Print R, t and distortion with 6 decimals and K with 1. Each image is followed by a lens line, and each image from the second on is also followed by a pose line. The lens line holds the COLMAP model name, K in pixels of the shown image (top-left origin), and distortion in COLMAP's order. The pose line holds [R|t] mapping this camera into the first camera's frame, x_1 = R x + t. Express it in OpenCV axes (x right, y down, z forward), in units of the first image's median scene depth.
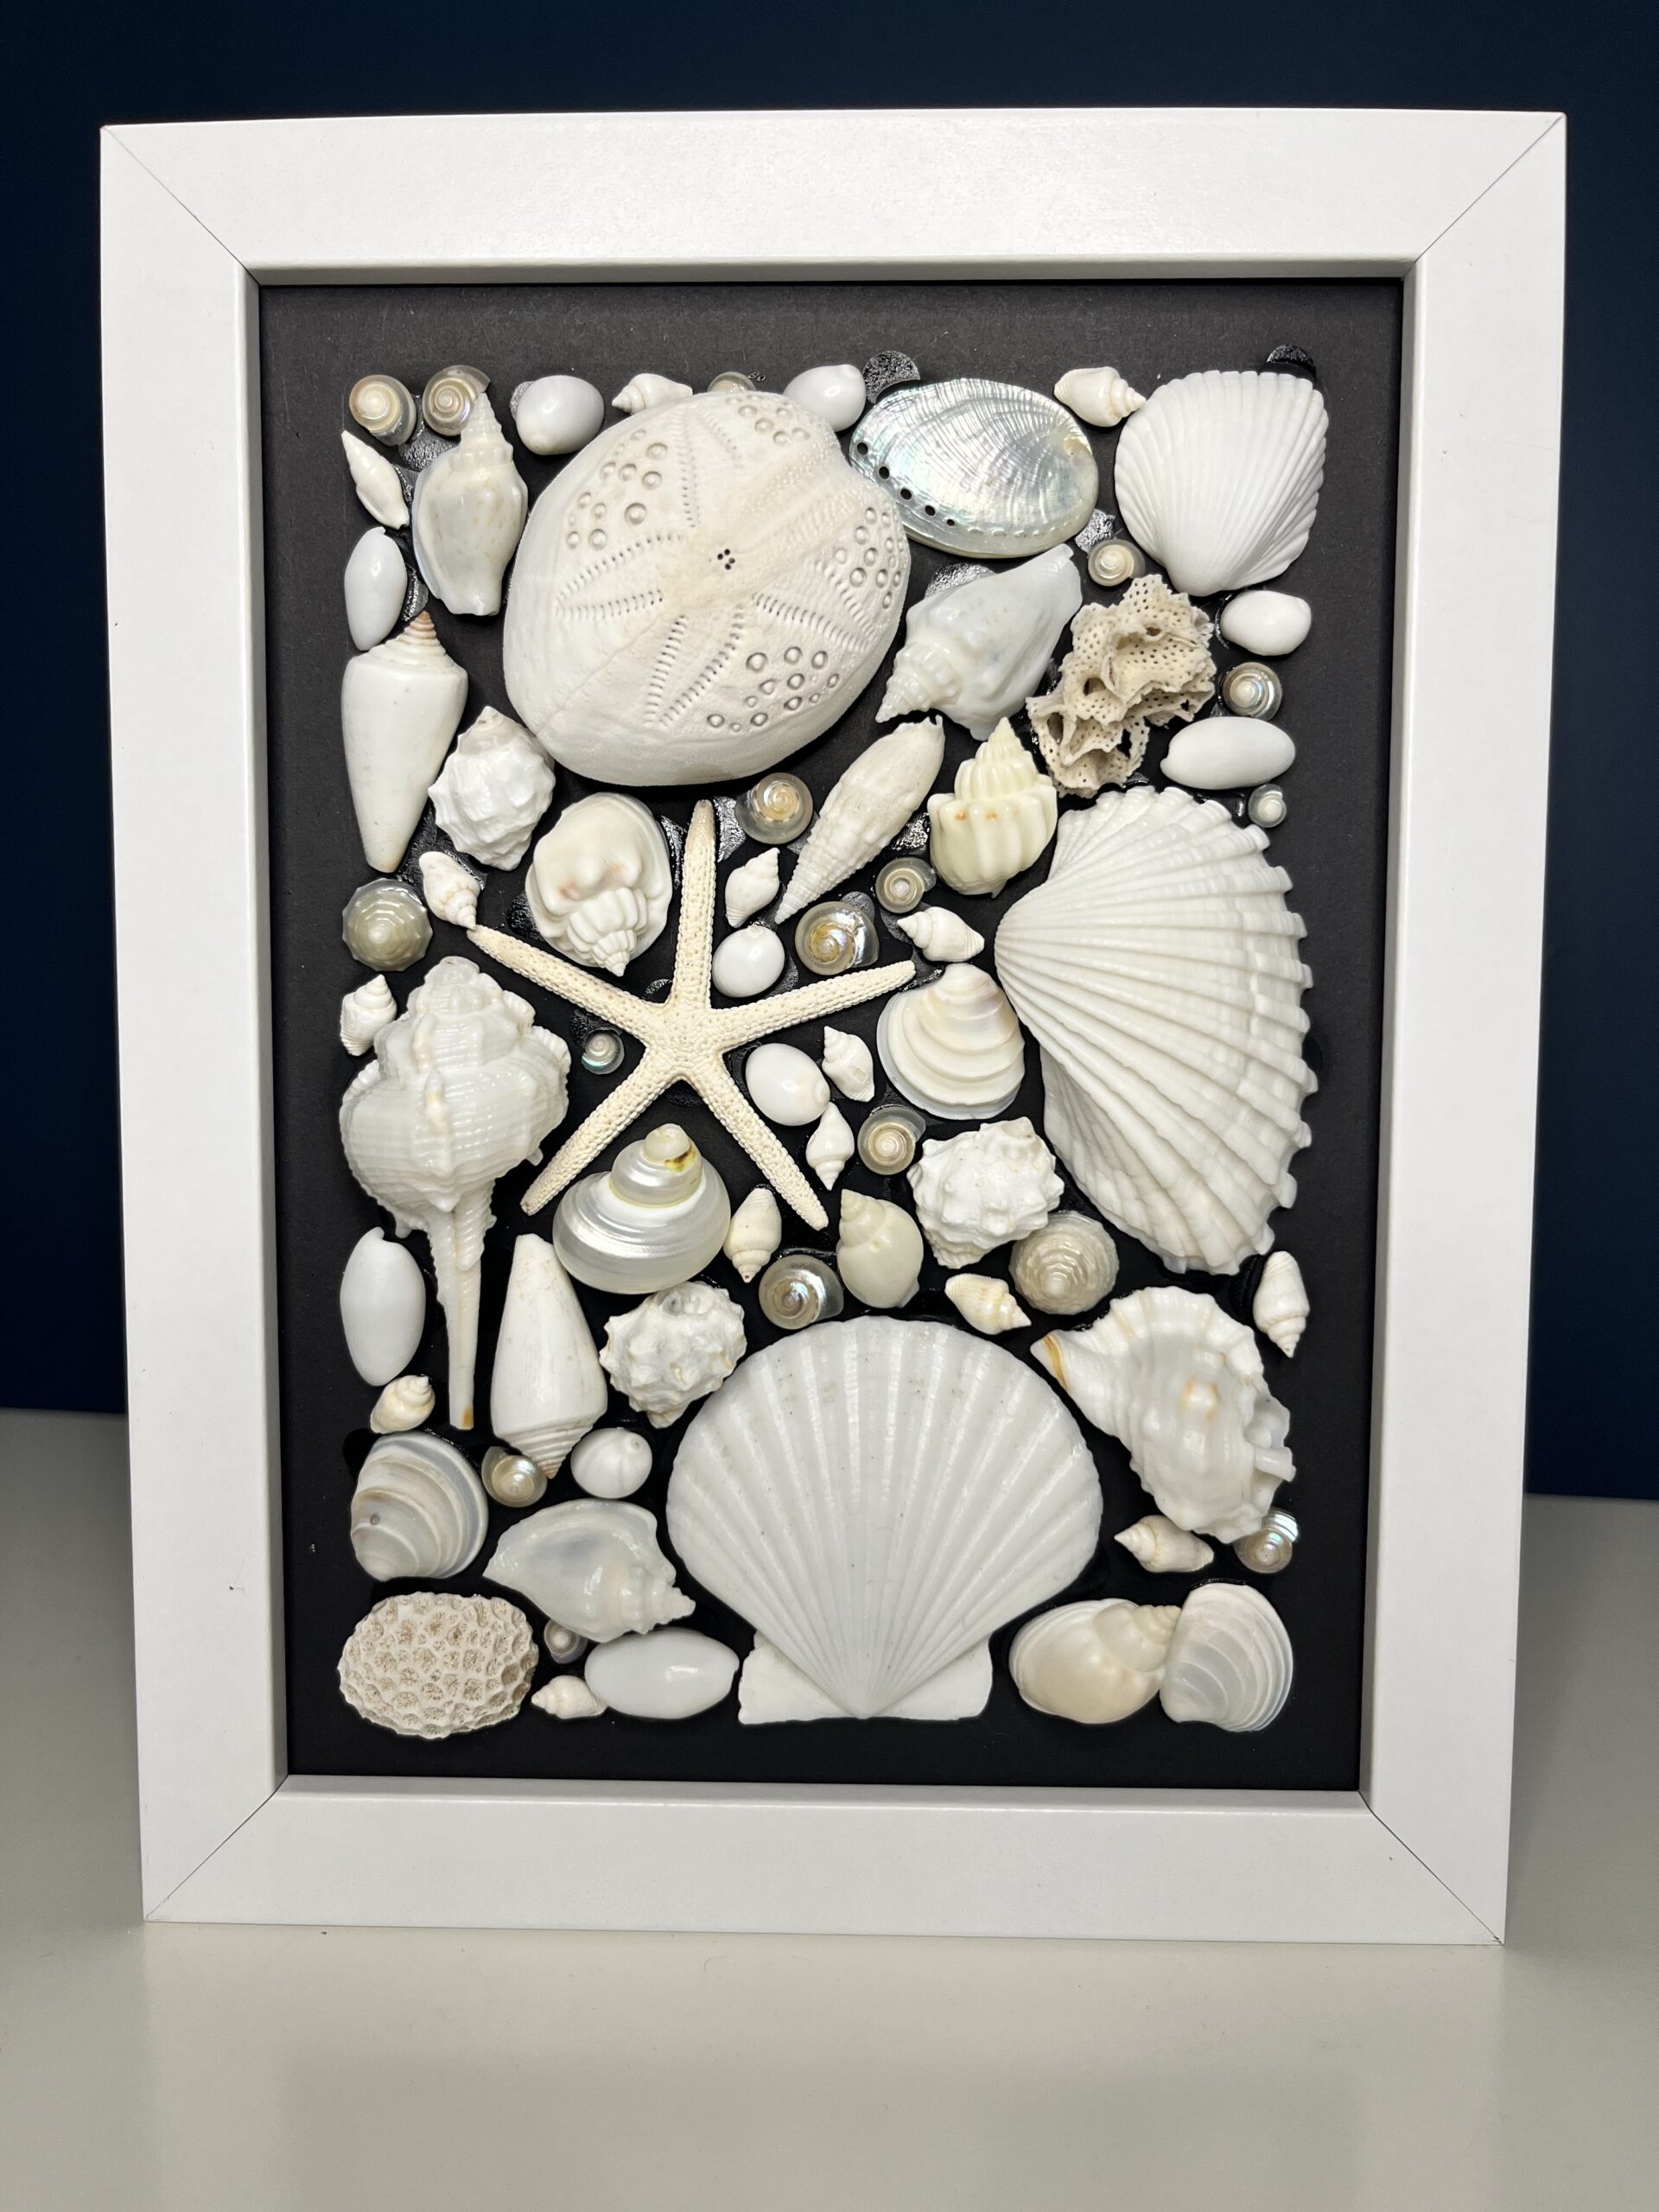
lens RADIAL K [[1686.0, 0, 871.0], [0, 1686.0, 1100.2], [0, 0, 1]] dist [0.000465, -0.000211]
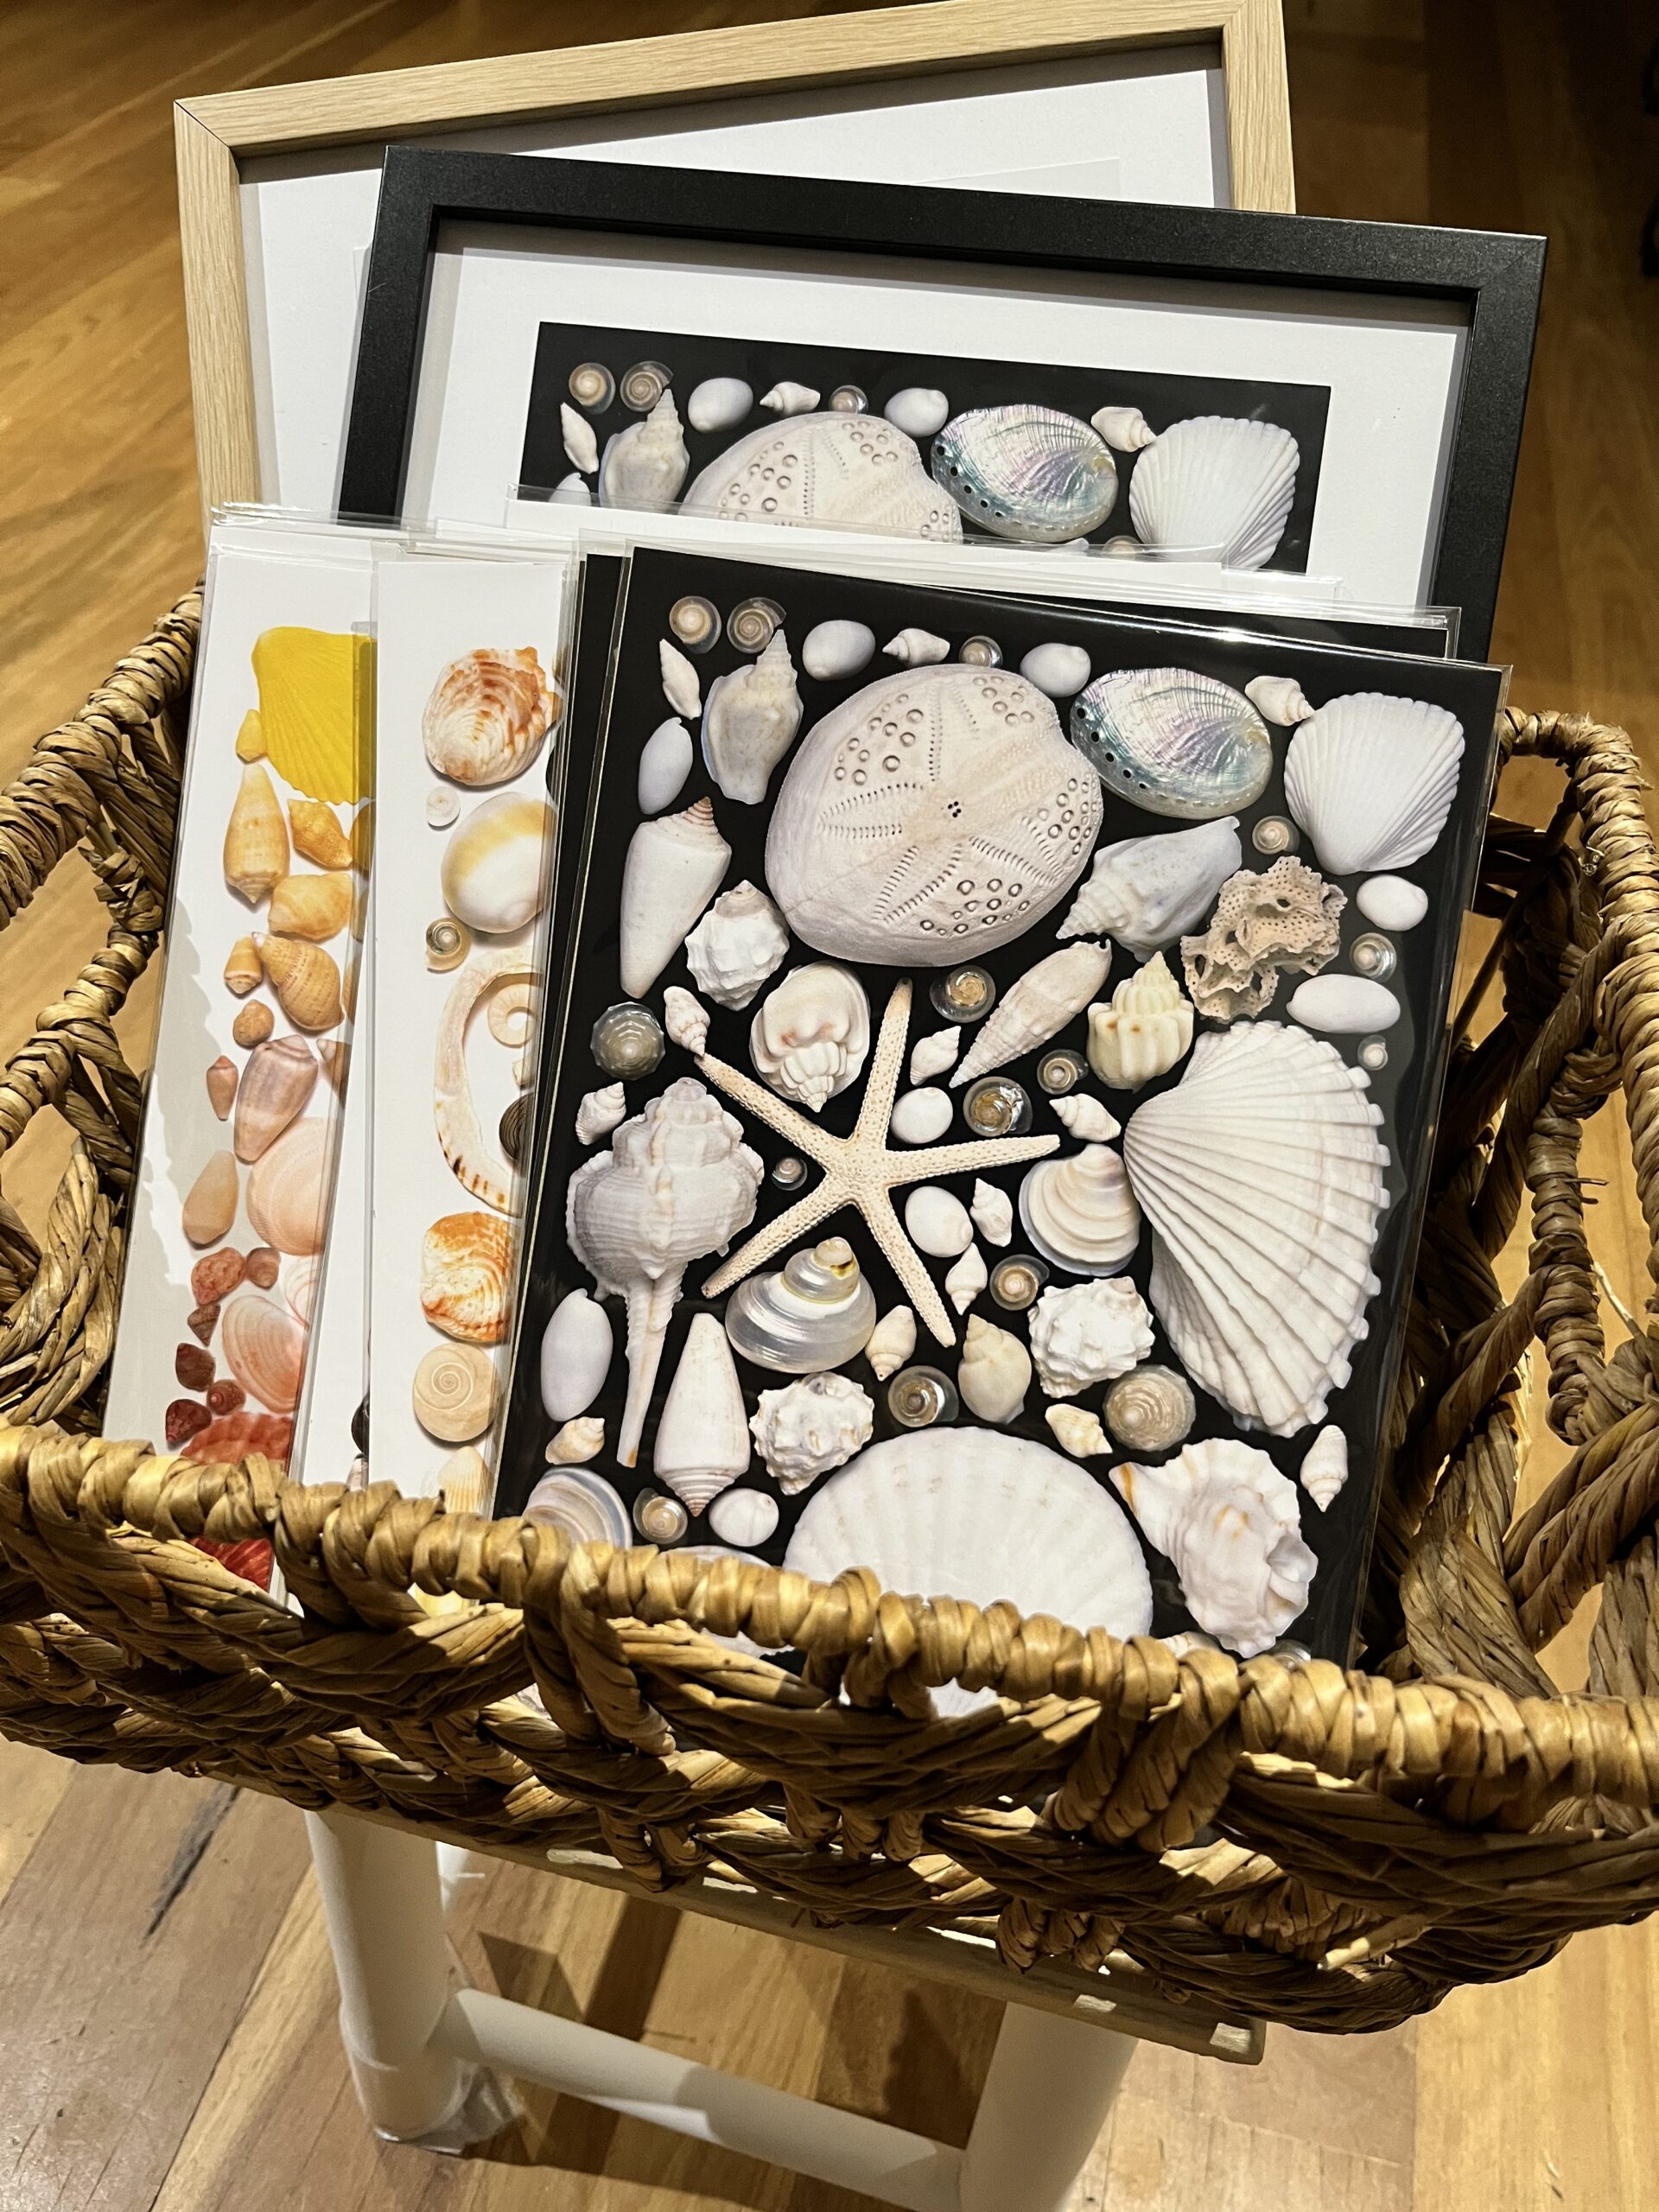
lens RADIAL K [[1668.3, 0, 873.6], [0, 1668.3, 1103.6], [0, 0, 1]] dist [0.218653, -0.000094]
pose [[0.984126, 0.147104, -0.099280, 0.011106], [-0.155514, 0.984336, -0.083055, 0.014972], [0.085507, 0.097176, 0.991587, -0.203947]]
